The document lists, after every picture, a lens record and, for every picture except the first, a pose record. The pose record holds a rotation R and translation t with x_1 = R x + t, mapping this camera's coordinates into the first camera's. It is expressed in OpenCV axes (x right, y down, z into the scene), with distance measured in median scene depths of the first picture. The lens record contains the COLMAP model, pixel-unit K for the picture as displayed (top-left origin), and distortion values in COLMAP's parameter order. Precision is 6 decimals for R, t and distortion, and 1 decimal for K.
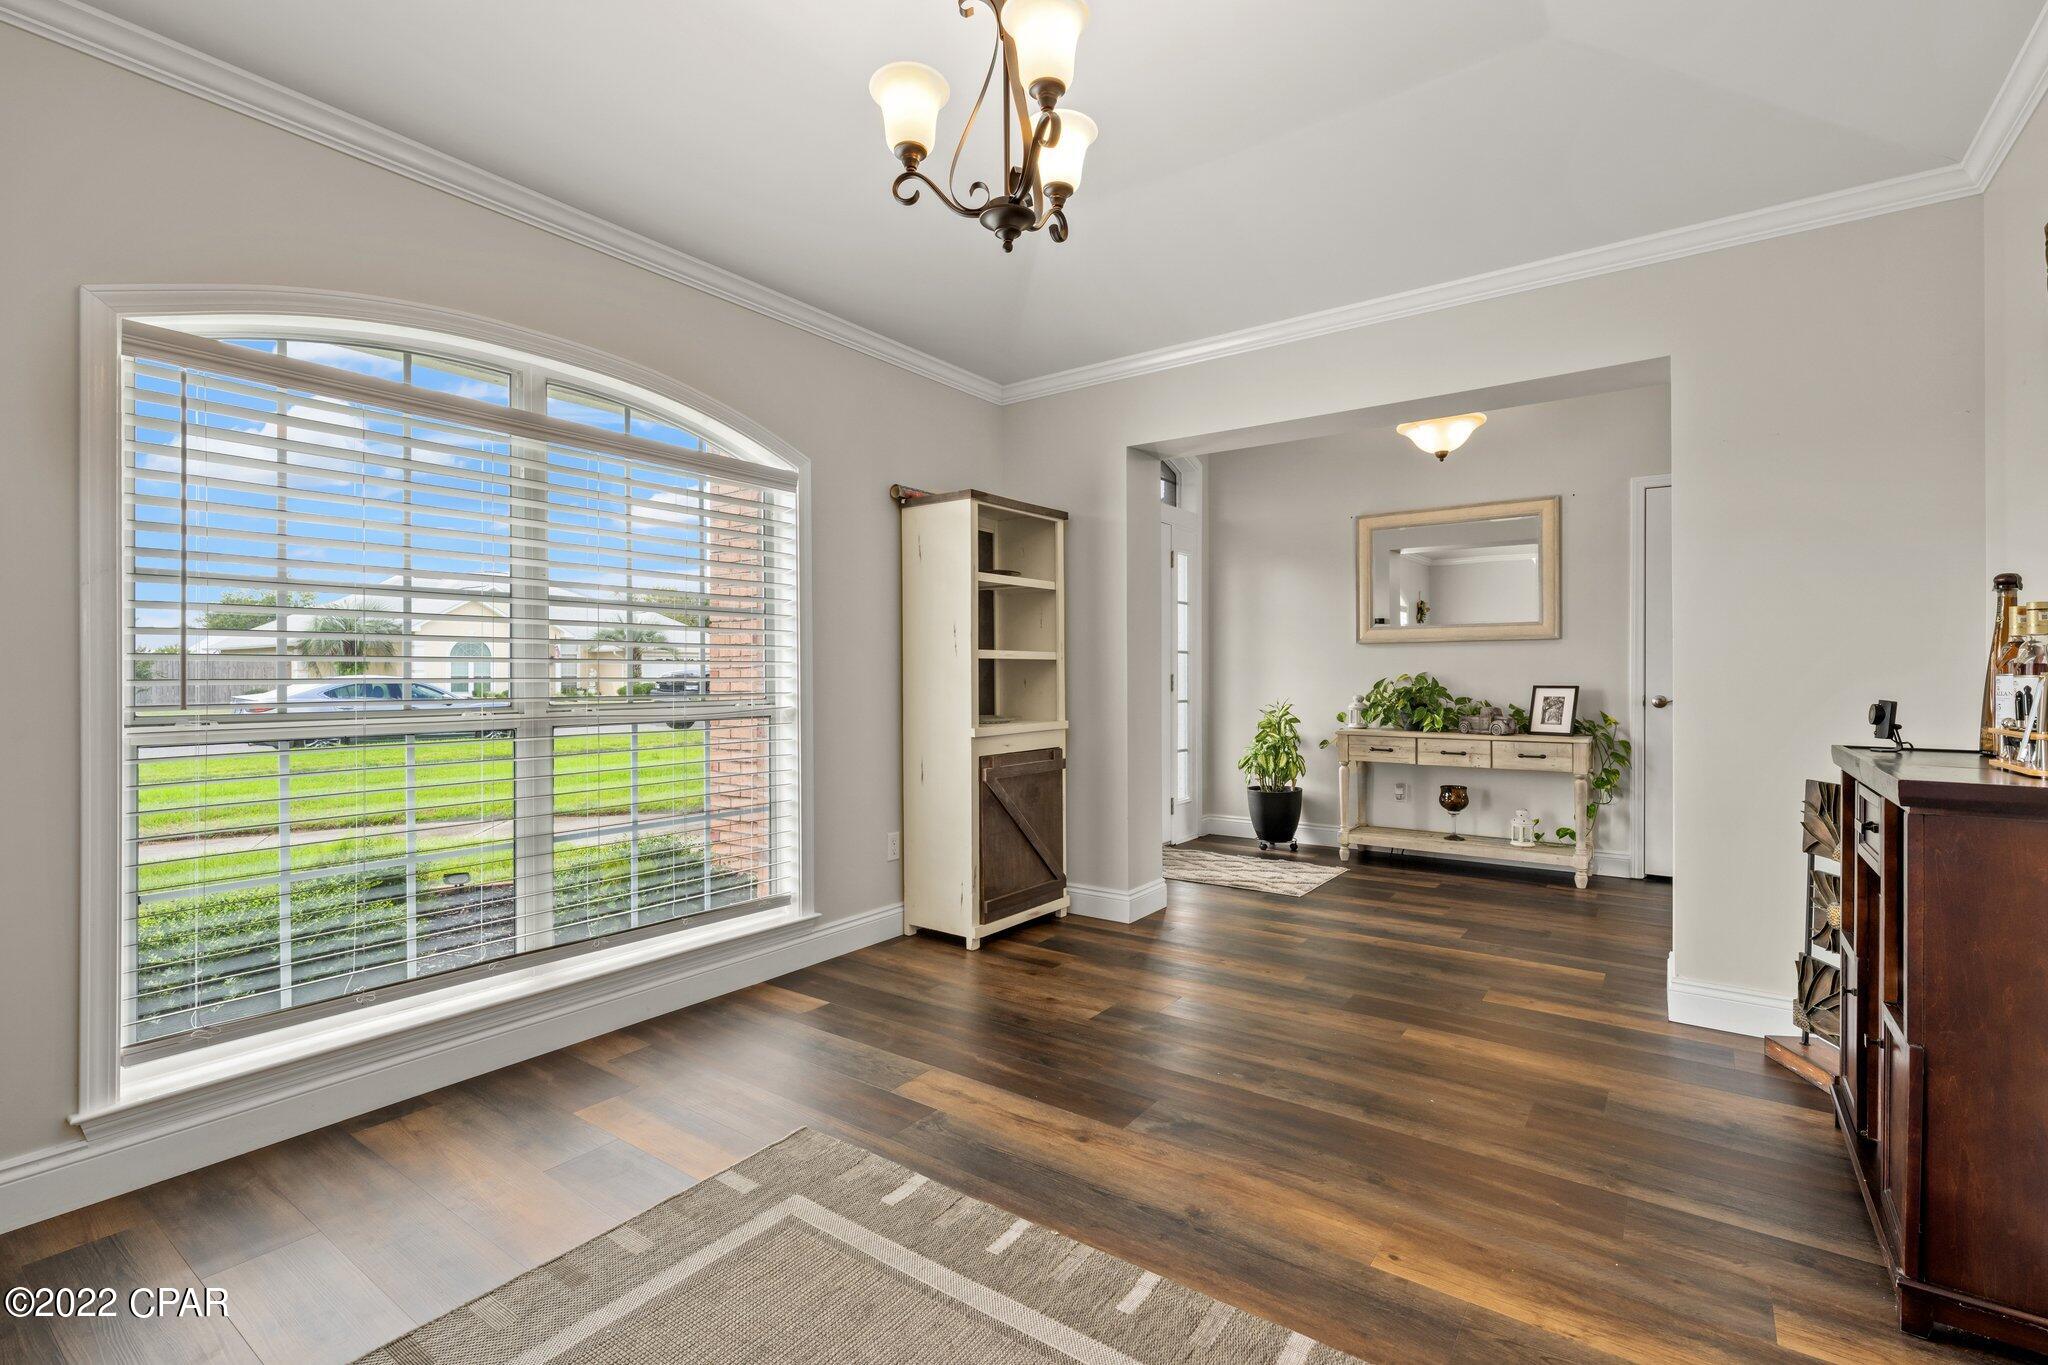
lens RADIAL K [[885.5, 0, 1026.5], [0, 885.5, 682.4], [0, 0, 1]] dist [0.000275, 0.001167]
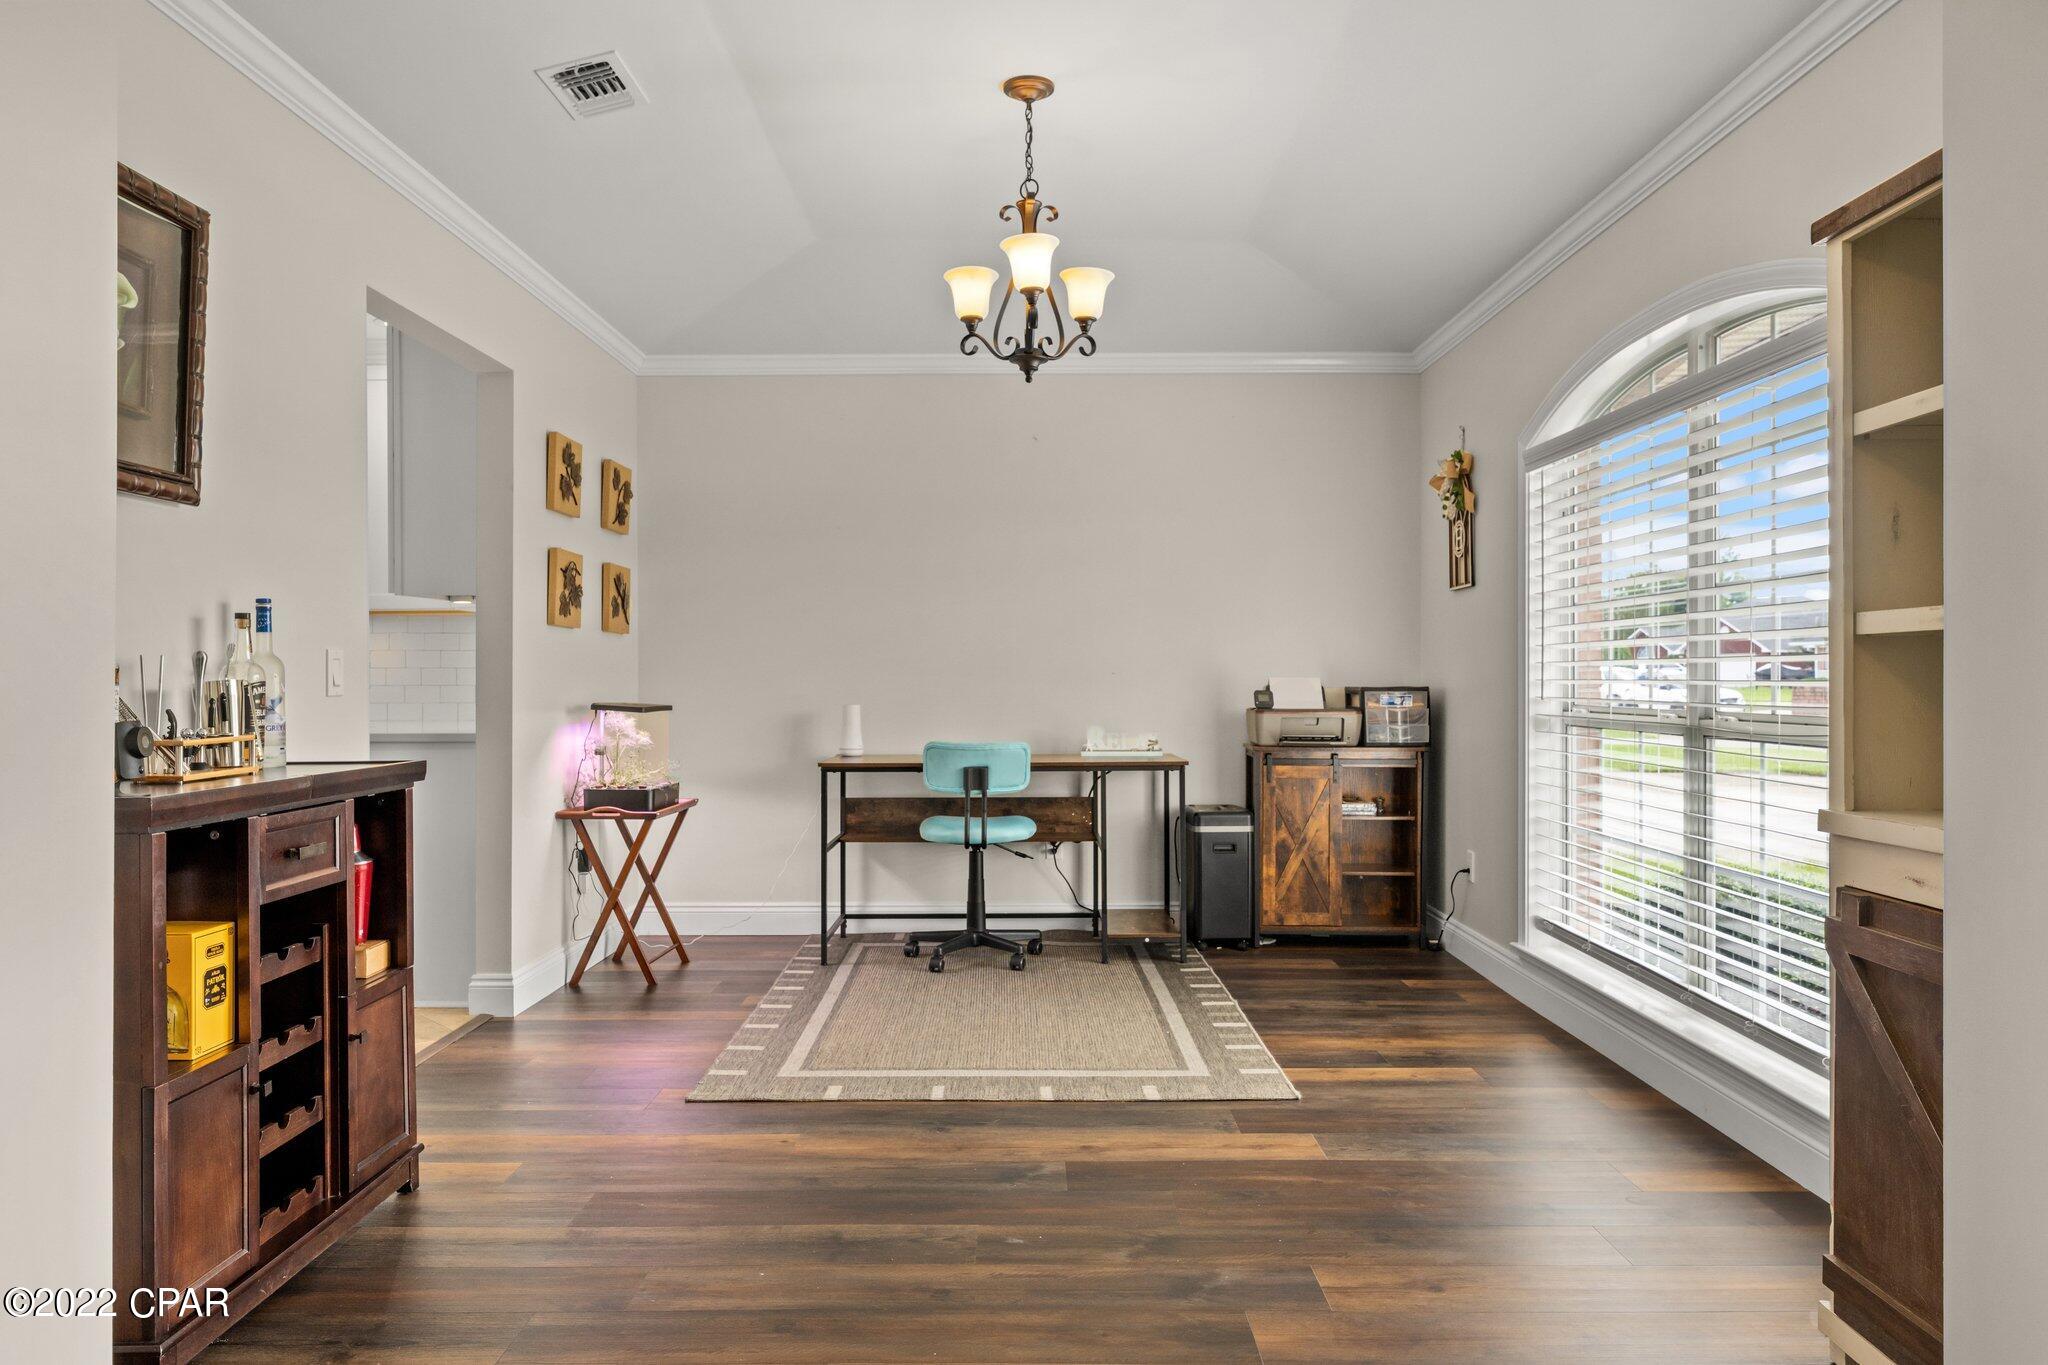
lens RADIAL K [[1349.2, 0, 1023.8], [0, 1349.2, 678.4], [0, 0, 1]] dist [0.018631, 0.002724]
pose [[-0.801870, 0.003560, -0.597488, 1.013597], [-0.001144, 0.999971, 0.007493, -0.014855], [0.597497, 0.006691, -0.801843, 2.157678]]
